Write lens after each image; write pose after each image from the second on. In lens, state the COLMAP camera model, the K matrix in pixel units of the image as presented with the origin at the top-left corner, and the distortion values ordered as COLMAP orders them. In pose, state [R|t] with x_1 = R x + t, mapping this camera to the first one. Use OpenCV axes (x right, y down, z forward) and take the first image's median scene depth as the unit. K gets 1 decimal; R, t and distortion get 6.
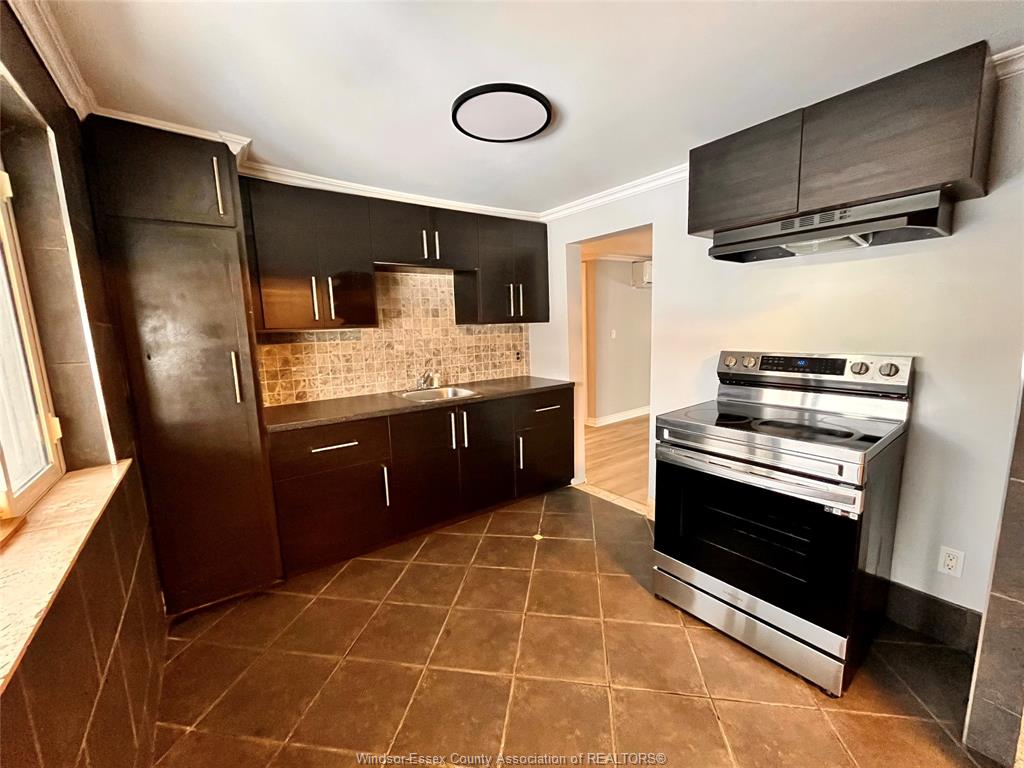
lens RADIAL K [[414.9, 0, 513.4], [0, 414.9, 386.5], [0, 0, 1]] dist [-0.000745, -0.000349]
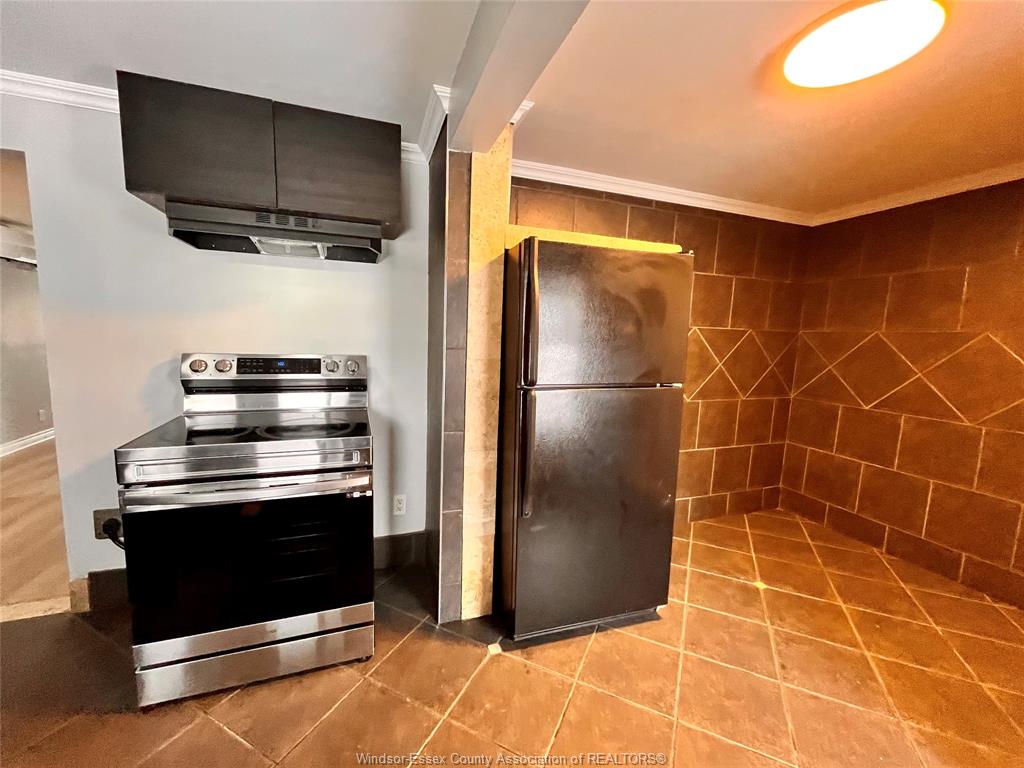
lens RADIAL K [[414.9, 0, 513.4], [0, 414.9, 386.5], [0, 0, 1]] dist [-0.000745, -0.000349]
pose [[0.309820, -0.086152, 0.946884, -0.088471], [0.095279, 0.993687, 0.059235, -0.009610], [-0.946009, 0.071866, 0.316072, 0.183294]]
